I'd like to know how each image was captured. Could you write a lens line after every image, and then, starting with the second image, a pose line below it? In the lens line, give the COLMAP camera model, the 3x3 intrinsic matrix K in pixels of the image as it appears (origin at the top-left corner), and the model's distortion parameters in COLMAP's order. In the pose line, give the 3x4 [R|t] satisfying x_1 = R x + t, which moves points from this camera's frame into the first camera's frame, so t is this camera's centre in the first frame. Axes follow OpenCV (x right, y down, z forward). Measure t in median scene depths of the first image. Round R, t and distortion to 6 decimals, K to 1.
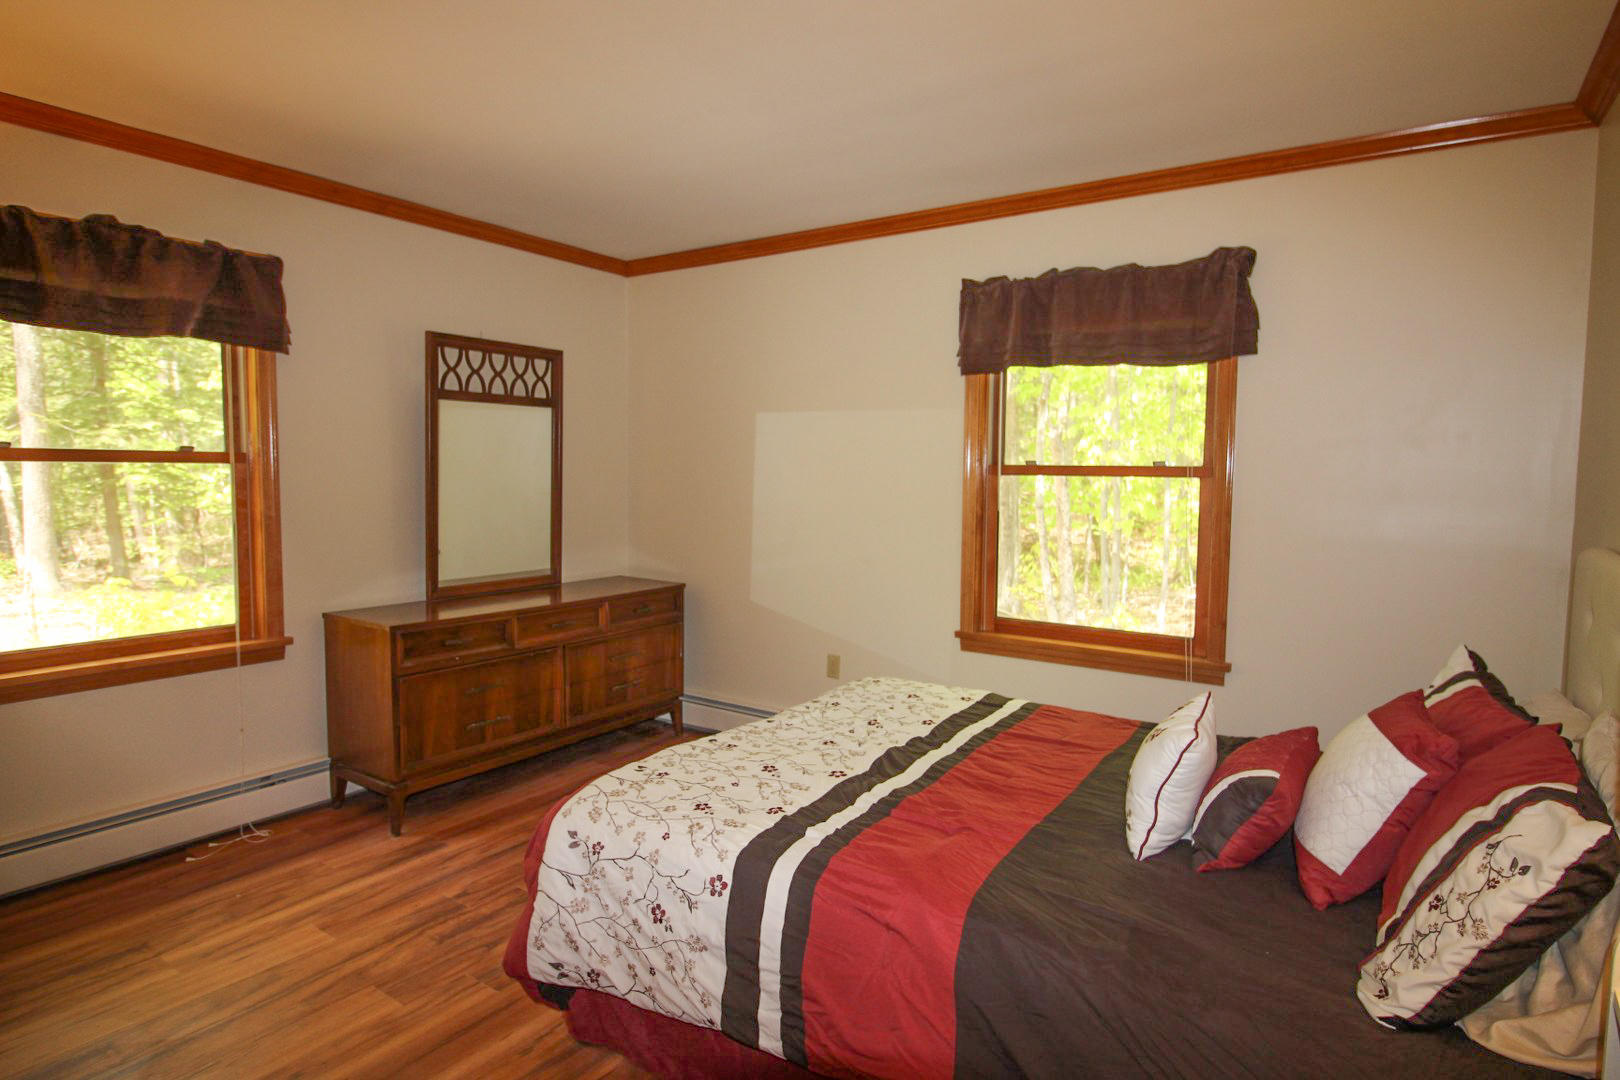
lens RADIAL K [[866.9, 0, 822.0], [0, 866.9, 536.3], [0, 0, 1]] dist [-0.008496, -0.002751]
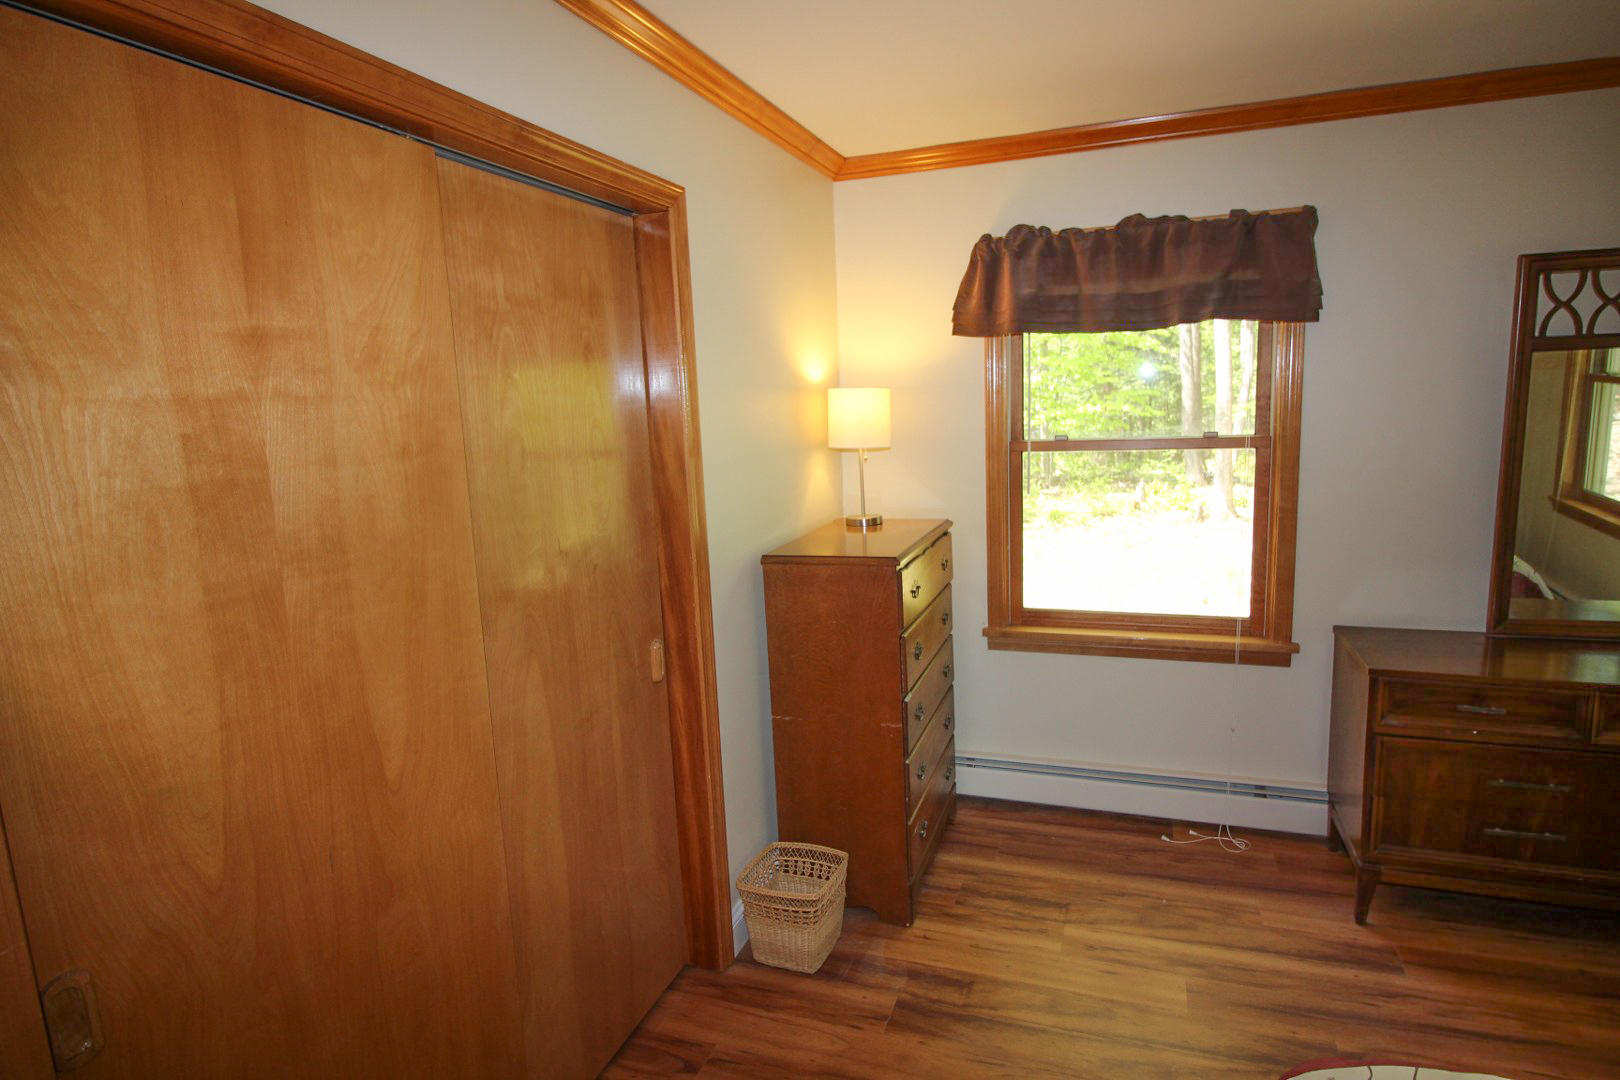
lens RADIAL K [[866.9, 0, 818.2], [0, 866.9, 541.5], [0, 0, 1]] dist [-0.008496, -0.002751]
pose [[0.255758, 0.126054, -0.958487, 0.100037], [-0.034282, 0.992022, 0.121317, -0.083962], [0.966133, 0.001832, 0.258039, 0.316085]]
